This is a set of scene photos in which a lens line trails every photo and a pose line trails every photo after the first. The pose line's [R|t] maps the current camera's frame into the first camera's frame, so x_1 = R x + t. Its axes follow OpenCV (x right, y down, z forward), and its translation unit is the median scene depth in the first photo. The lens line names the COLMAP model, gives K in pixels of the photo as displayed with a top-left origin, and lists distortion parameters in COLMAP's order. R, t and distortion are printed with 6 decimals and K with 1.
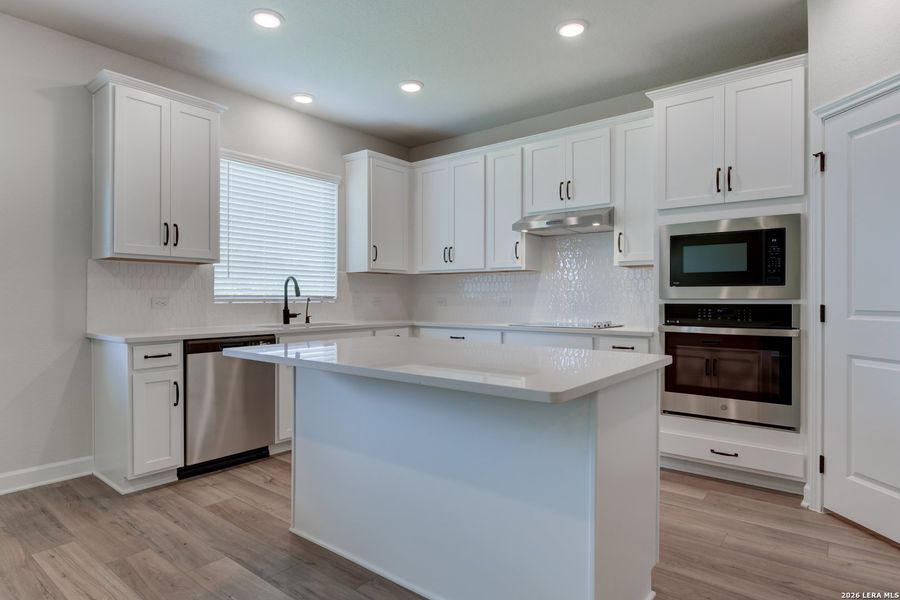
lens RADIAL K [[505.9, 0, 446.2], [0, 505.9, 298.7], [0, 0, 1]] dist [-0.005822, -0.000991]
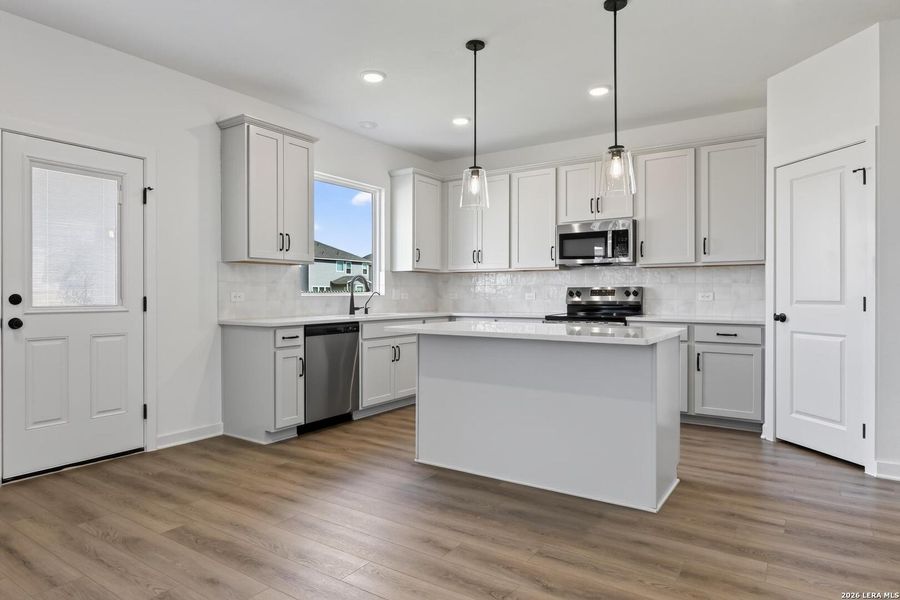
lens RADIAL K [[526.7, 0, 445.3], [0, 526.7, 300.8], [0, 0, 1]] dist [-0.002382, -0.001584]
pose [[0.996268, -0.002405, 0.086275, -0.265435], [0.001470, 0.999939, 0.010903, 0.004458], [-0.086296, -0.010736, 0.996212, -0.342700]]
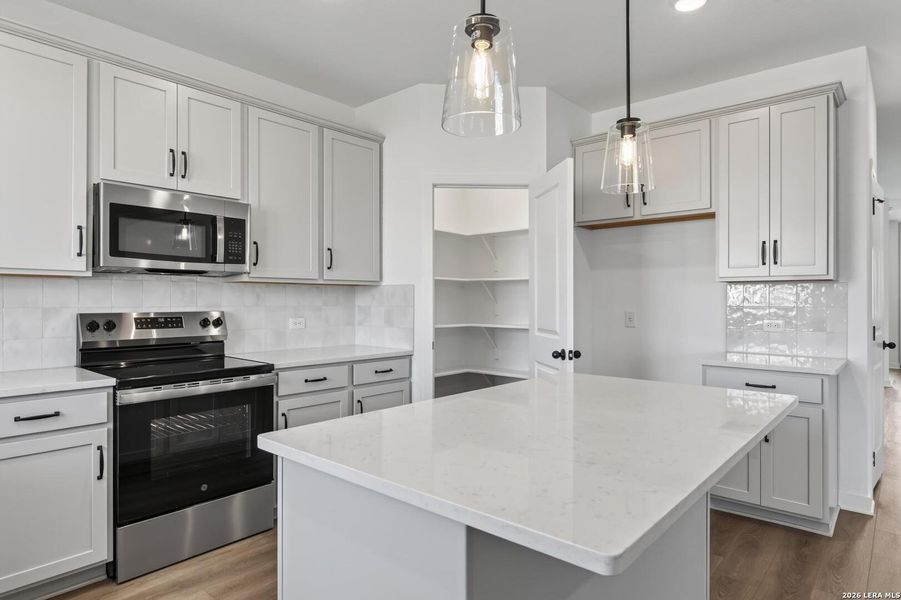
lens RADIAL K [[527.3, 0, 445.8], [0, 527.3, 300.8], [0, 0, 1]] dist [-0.002382, -0.001584]
pose [[0.044185, 0.000168, 0.999023, -0.523412], [0.002297, 0.999997, -0.000269, -0.038640], [-0.999021, 0.002307, 0.044185, 0.727385]]
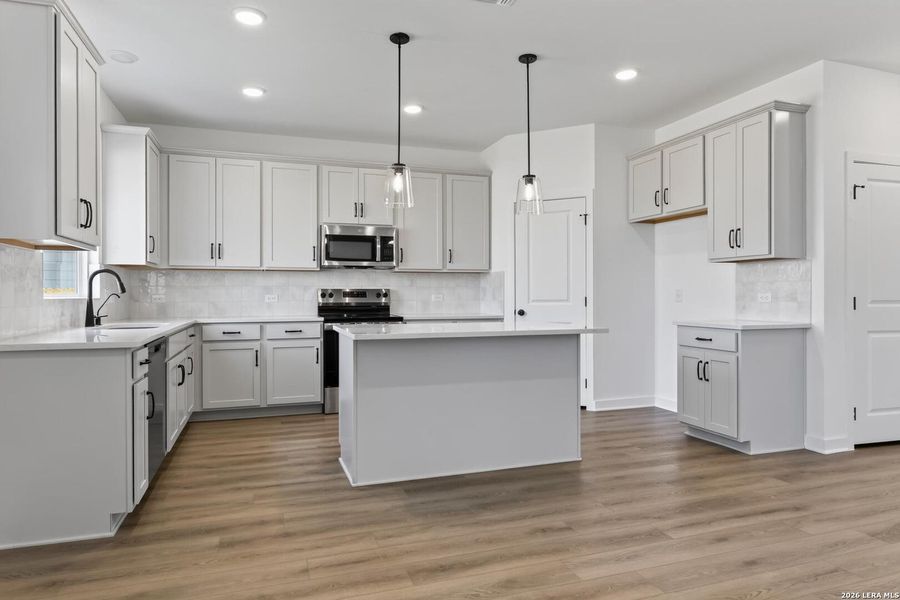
lens RADIAL K [[543.0, 0, 434.2], [0, 543.0, 297.8], [0, 0, 1]] dist [-0.003601, -0.001289]
pose [[0.547226, -0.004977, 0.836970, -0.969008], [0.004279, 0.999986, 0.003149, 0.004495], [-0.836974, 0.001858, 0.547239, 0.081266]]
